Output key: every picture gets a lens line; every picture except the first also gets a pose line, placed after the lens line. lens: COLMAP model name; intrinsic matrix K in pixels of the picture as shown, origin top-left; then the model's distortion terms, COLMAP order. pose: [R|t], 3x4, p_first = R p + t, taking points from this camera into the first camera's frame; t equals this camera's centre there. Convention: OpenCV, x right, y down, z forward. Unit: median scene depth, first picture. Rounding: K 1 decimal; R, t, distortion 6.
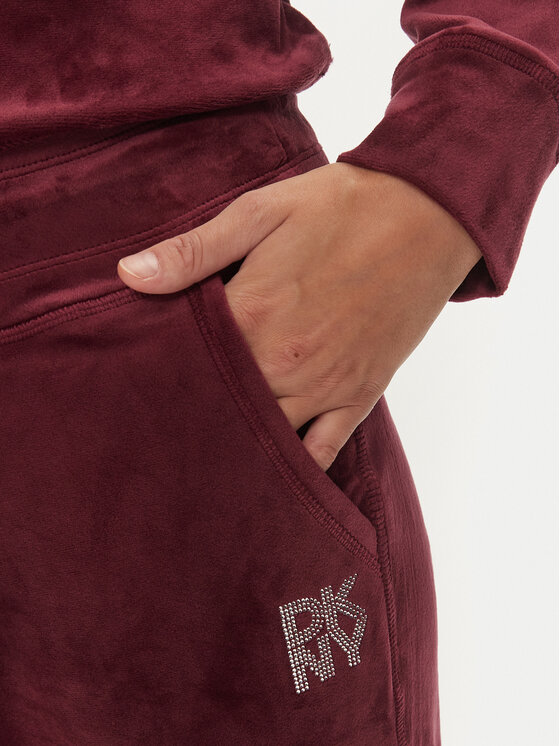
lens RADIAL K [[1084.6, 0, 279.3], [0, 1084.6, 373.4], [0, 0, 1]] dist [0.026450, 0.000000]
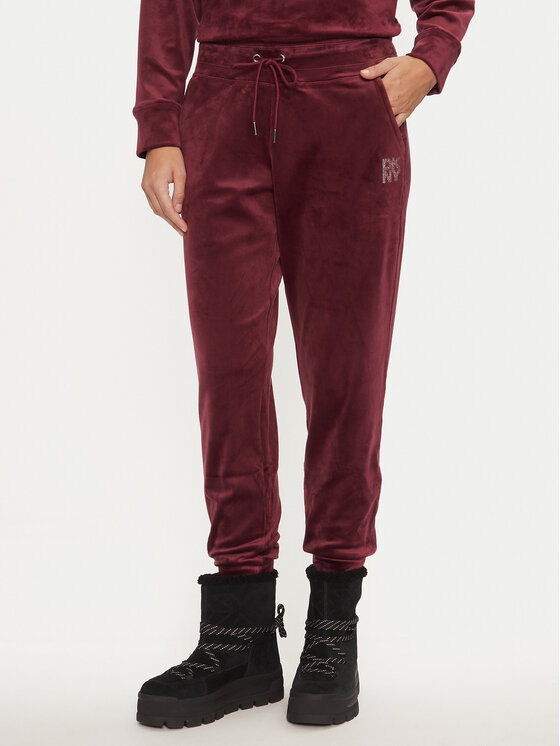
lens RADIAL K [[1084.6, 0, 280.8], [0, 1084.6, 373.1], [0, 0, 1]] dist [0.026450, 0.000000]
pose [[0.969848, 0.097928, 0.223169, -1.251438], [-0.100045, 0.994981, -0.001830, 1.097856], [-0.222228, -0.020552, 0.974778, -3.036622]]
